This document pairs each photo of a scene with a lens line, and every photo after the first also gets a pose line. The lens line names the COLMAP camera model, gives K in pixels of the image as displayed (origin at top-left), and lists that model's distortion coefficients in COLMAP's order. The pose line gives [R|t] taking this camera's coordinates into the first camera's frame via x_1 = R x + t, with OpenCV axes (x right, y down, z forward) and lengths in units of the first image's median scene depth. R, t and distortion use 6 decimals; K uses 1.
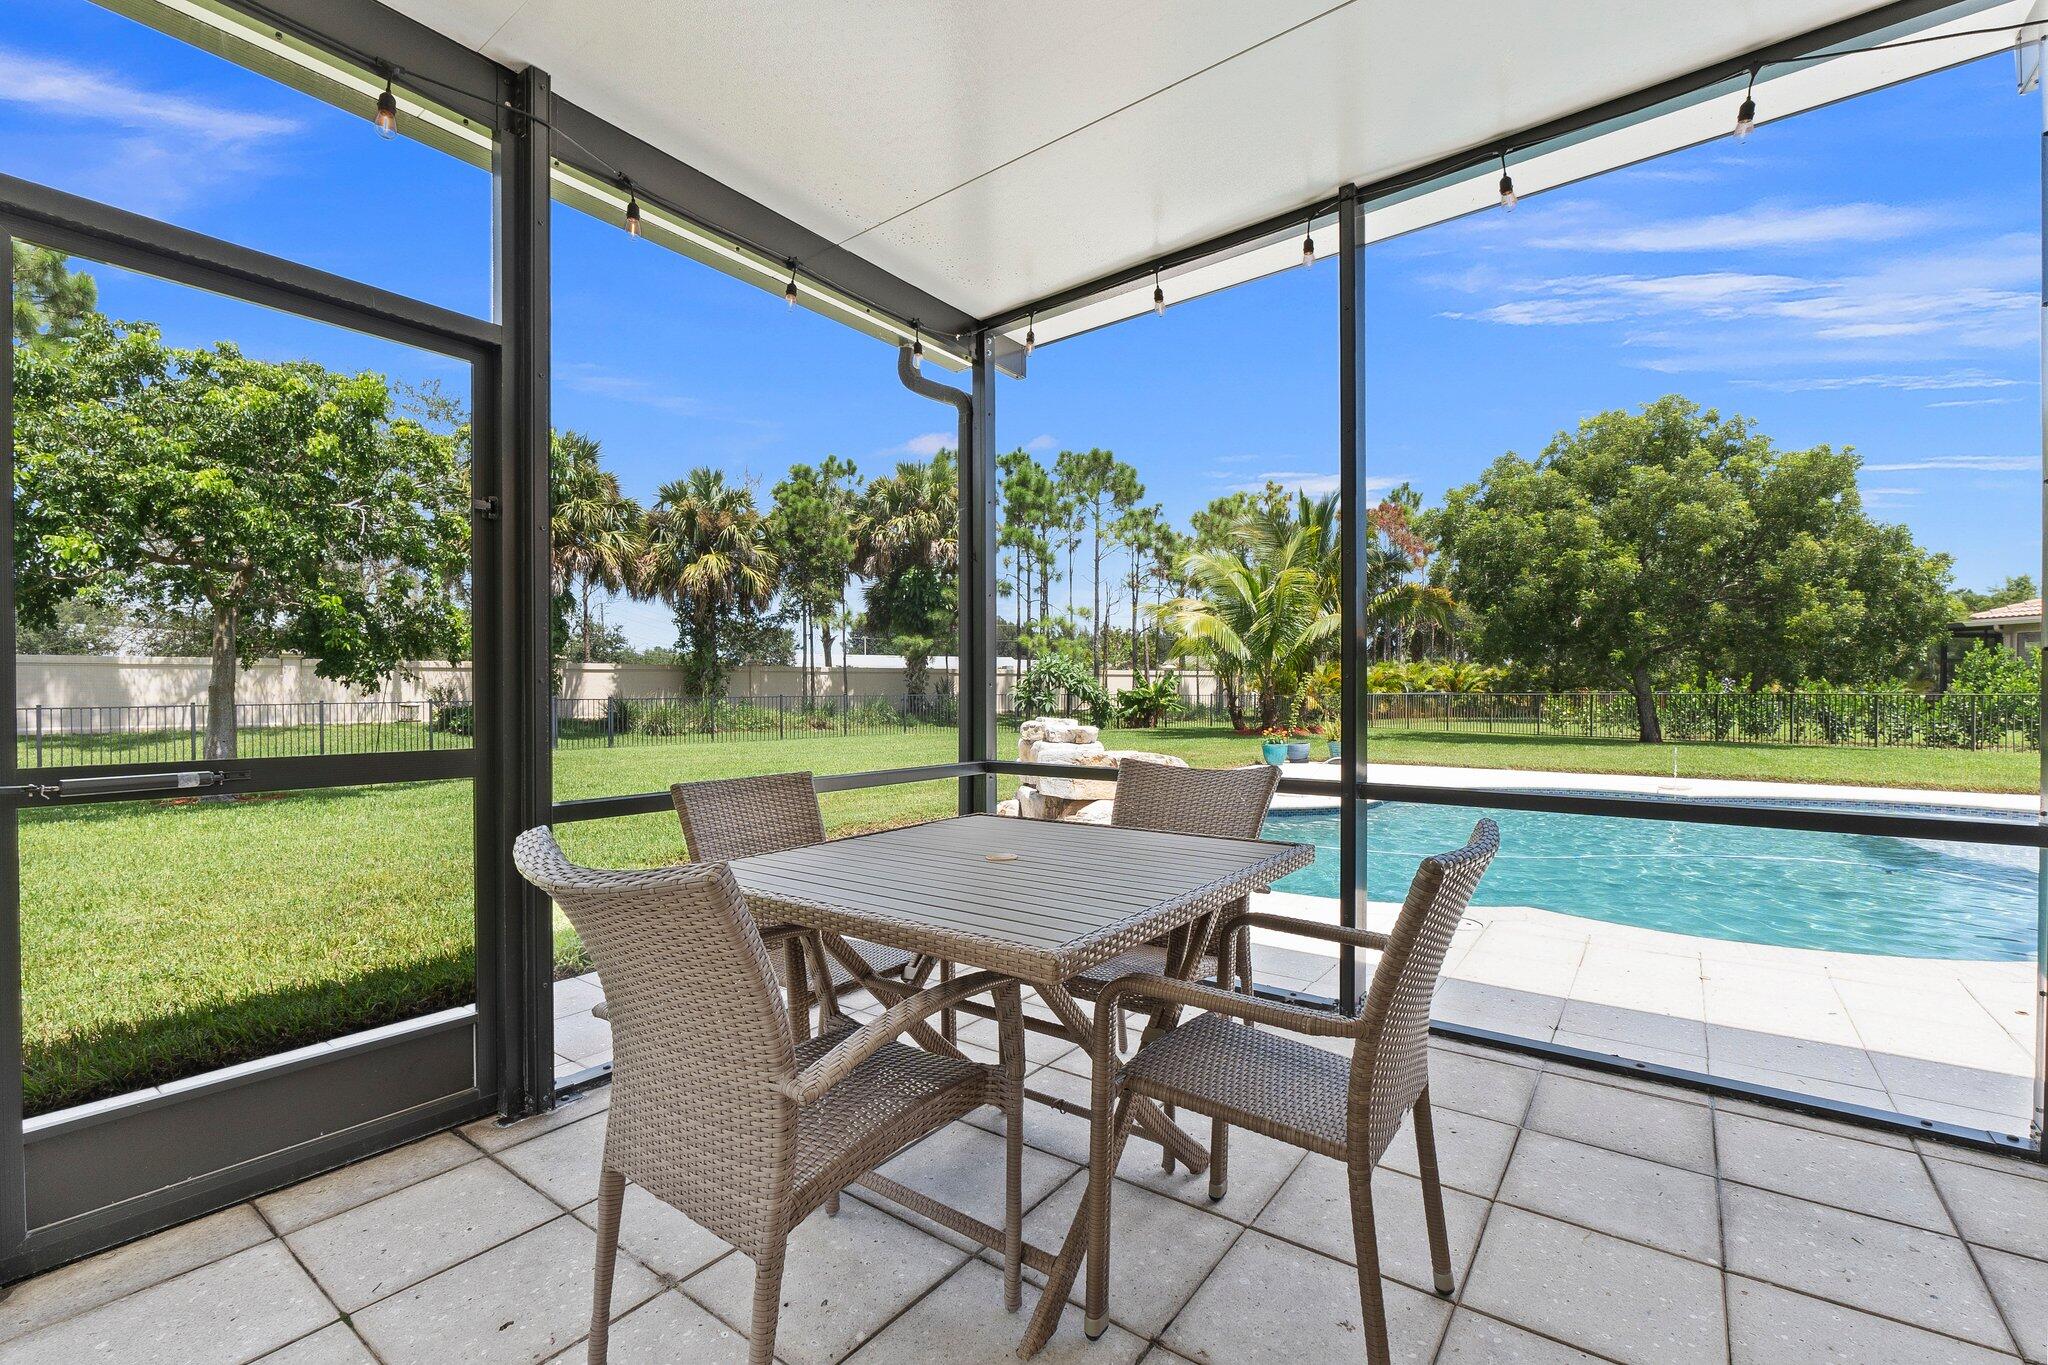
lens RADIAL K [[881.4, 0, 1024.0], [0, 881.4, 682.5], [0, 0, 1]] dist [-0.002512, -0.000379]
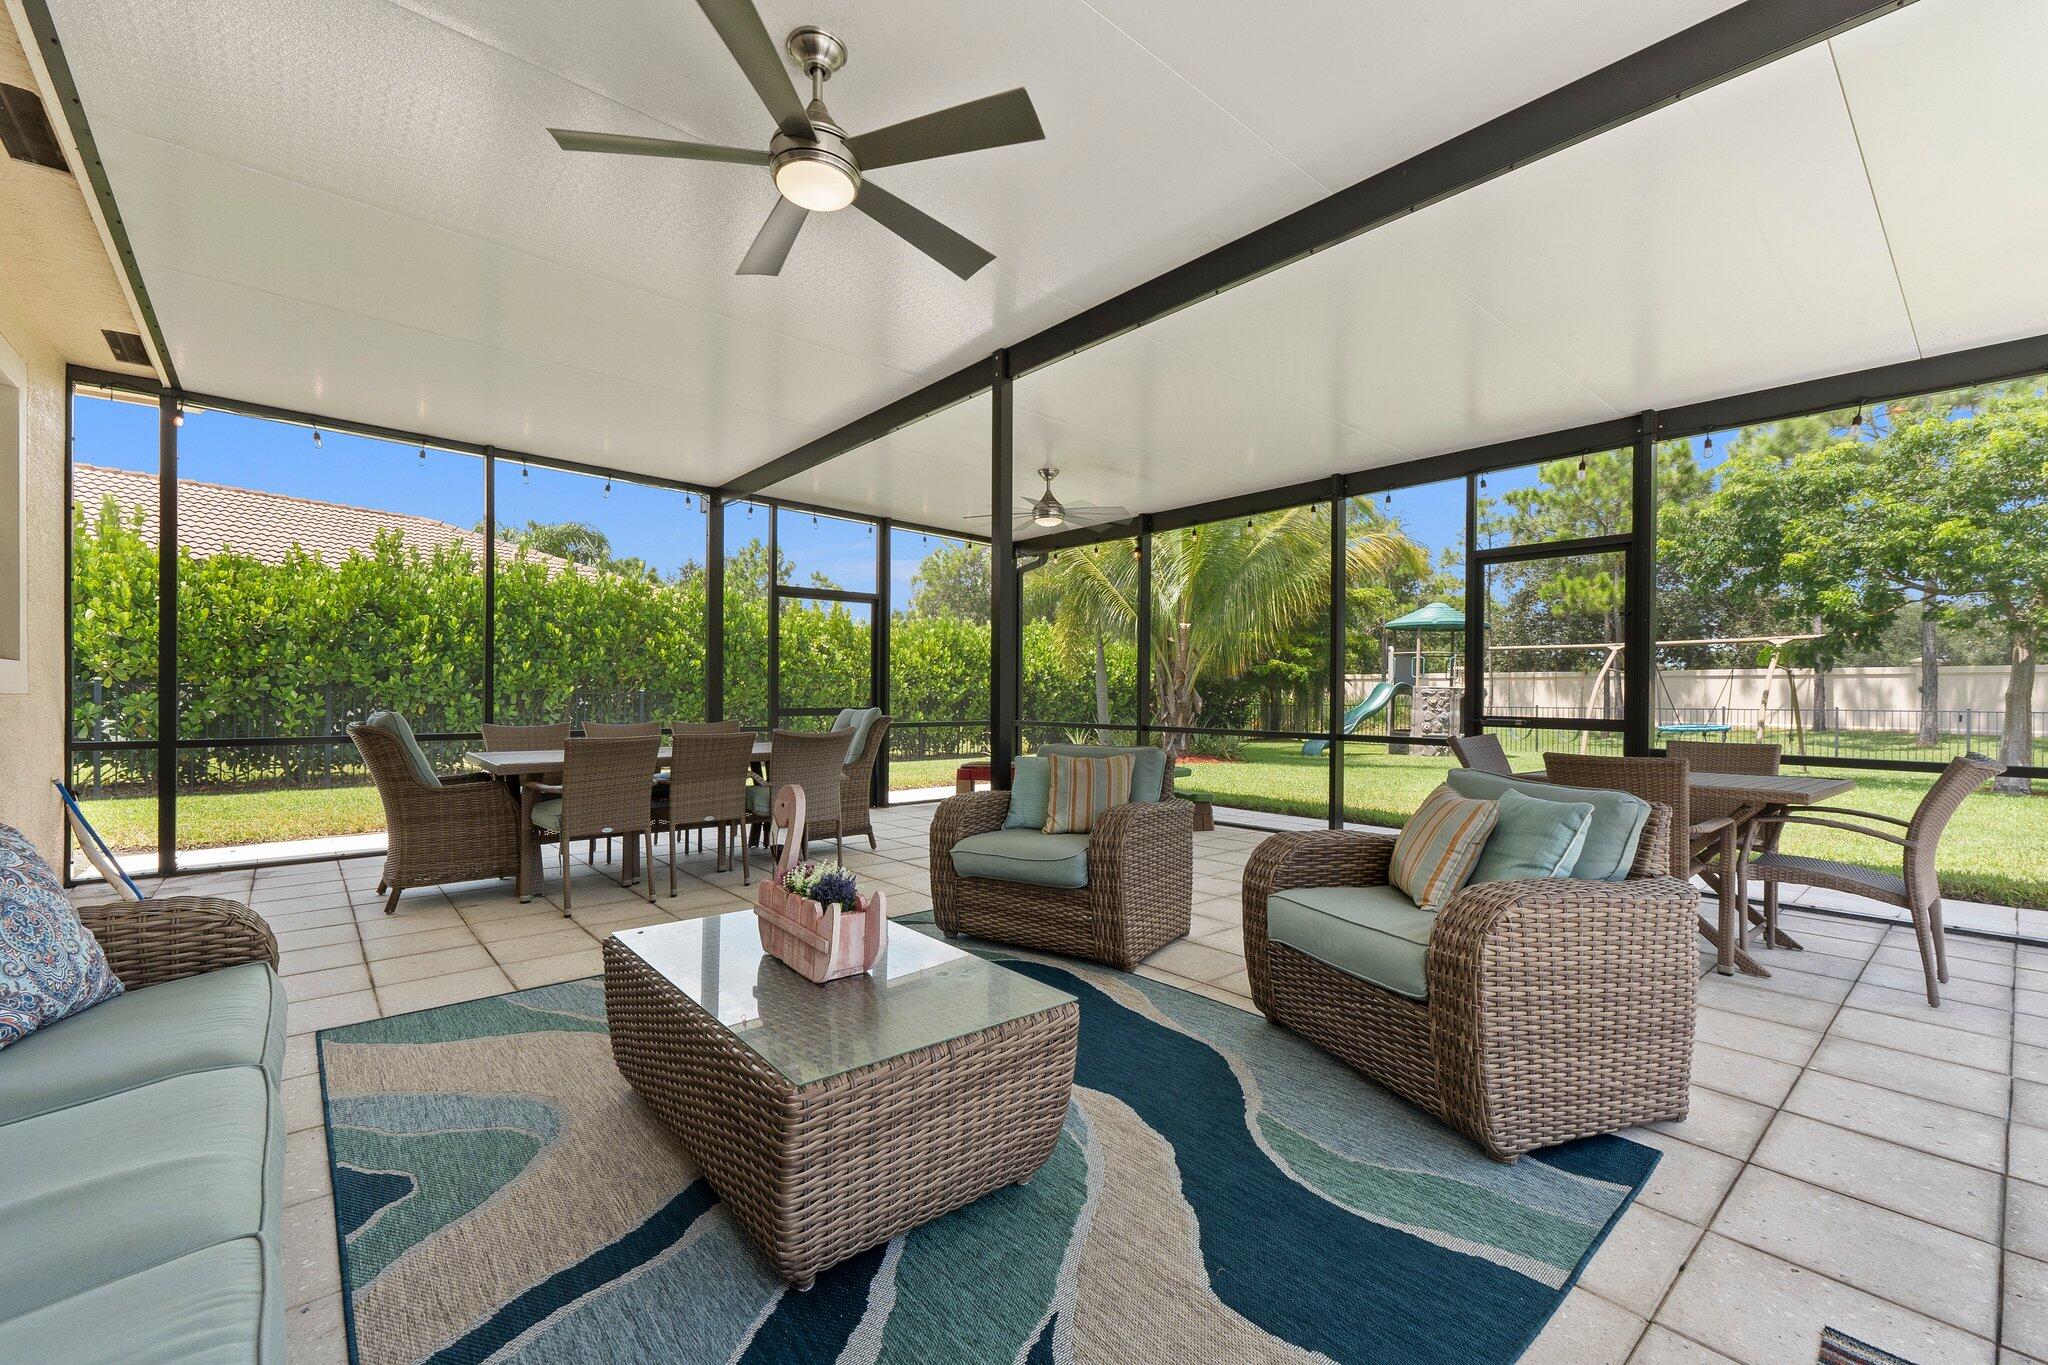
lens RADIAL K [[861.3, 0, 1024.0], [0, 861.3, 682.5], [0, 0, 1]] dist [0.006696, 0.000169]
pose [[-0.226522, -0.005731, -0.973989, 0.159933], [-0.001044, 0.999984, -0.005641, -0.000643], [0.974005, -0.000261, -0.226525, -0.000599]]
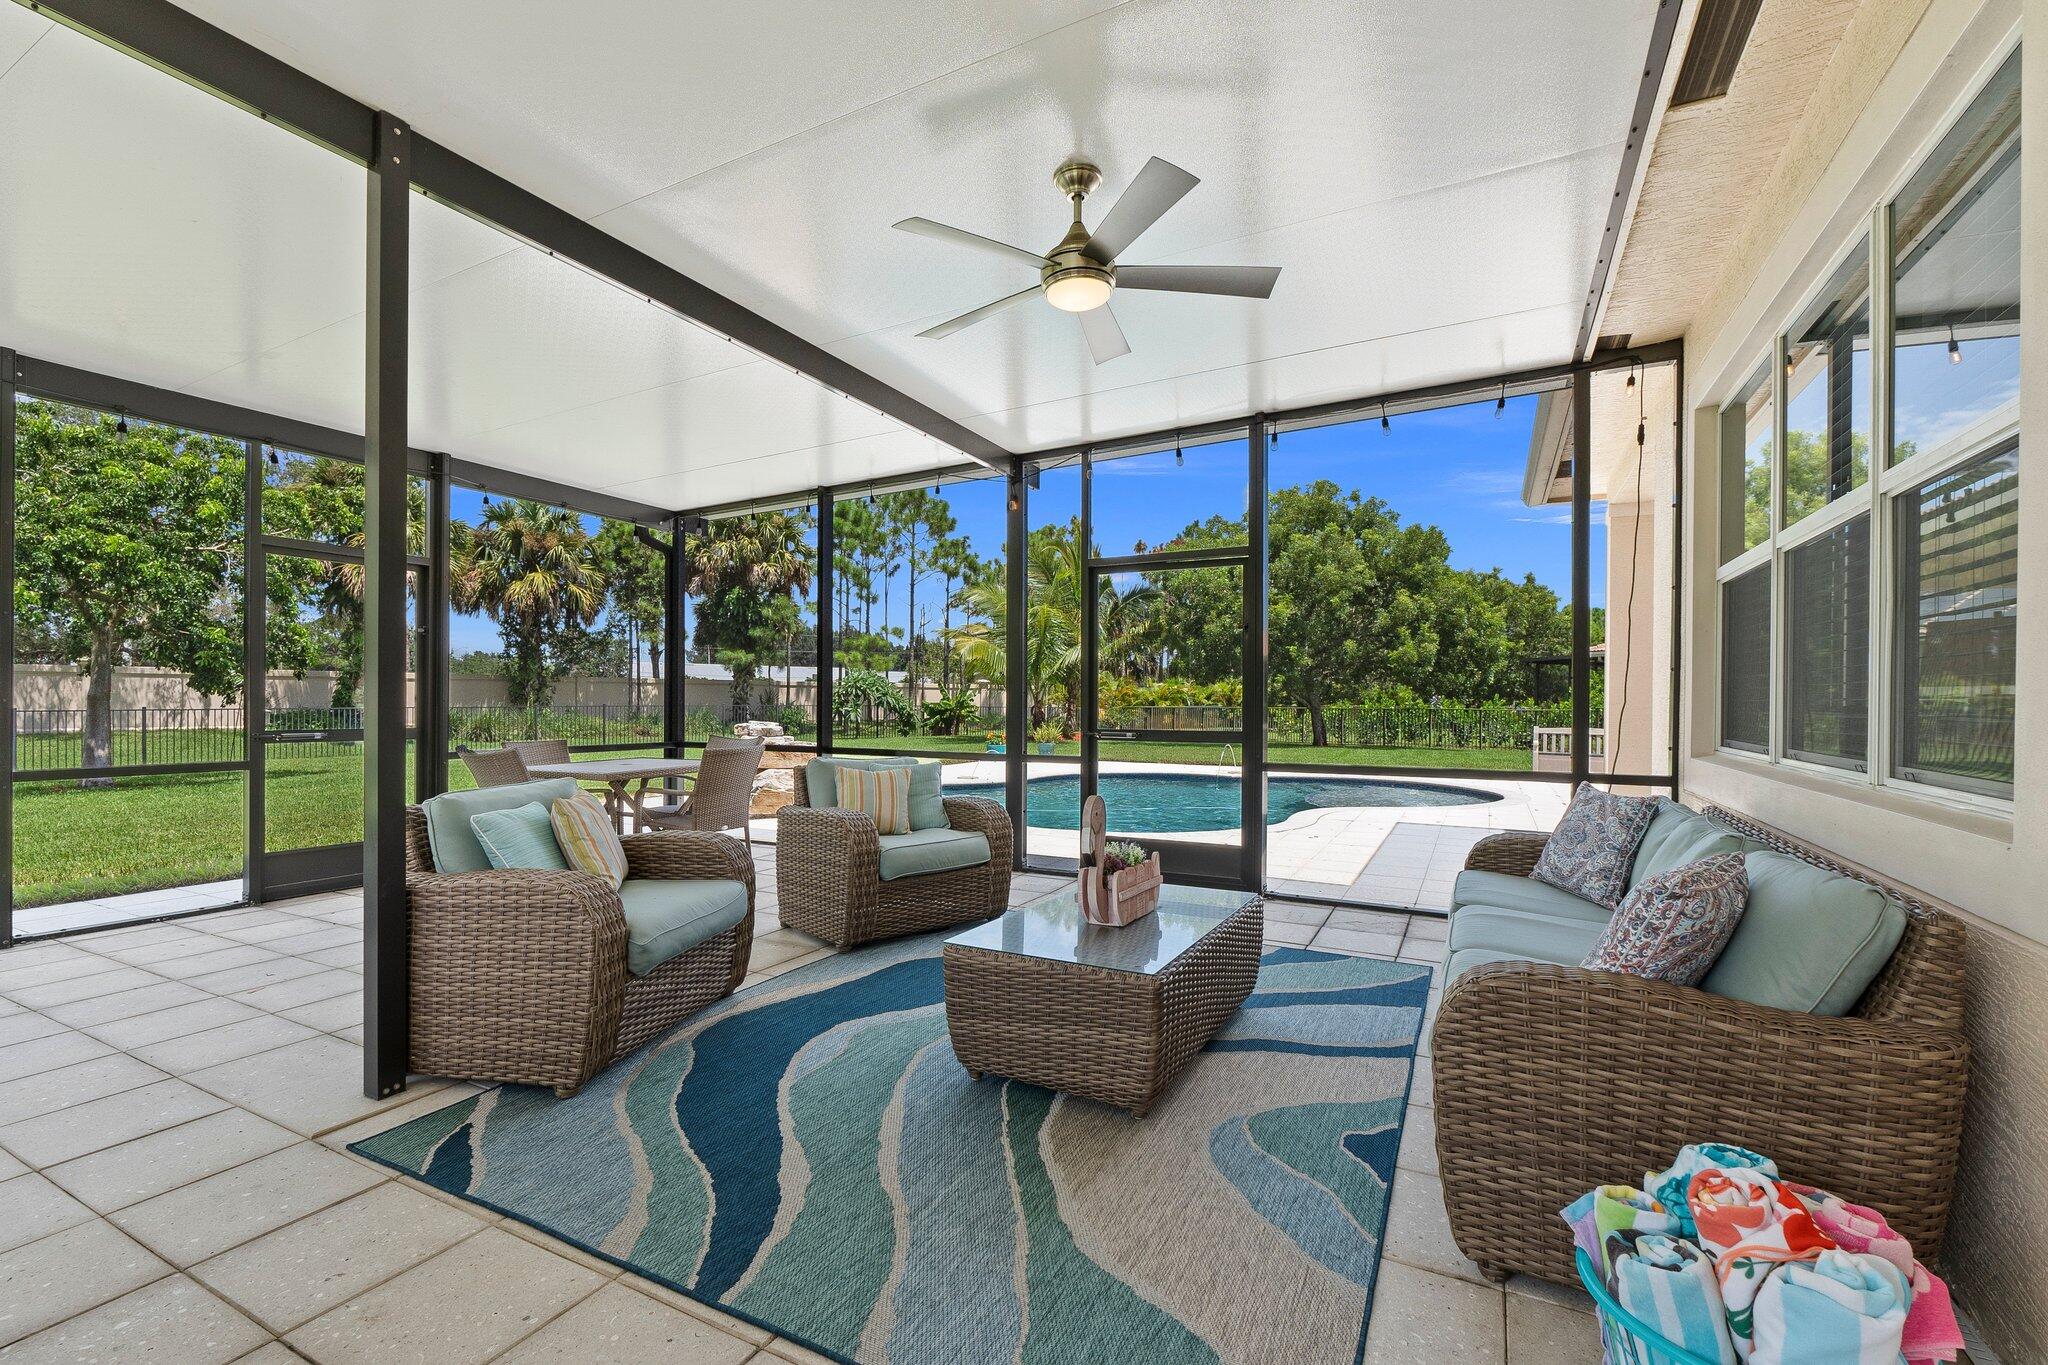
lens RADIAL K [[886.9, 0, 1023.4], [0, 886.9, 690.6], [0, 0, 1]] dist [0.000448, 0.000076]
pose [[0.987793, 0.009138, 0.155501, 0.057827], [-0.008746, 0.999957, -0.003207, -0.003650], [-0.155524, 0.001808, 0.987830, -0.145477]]
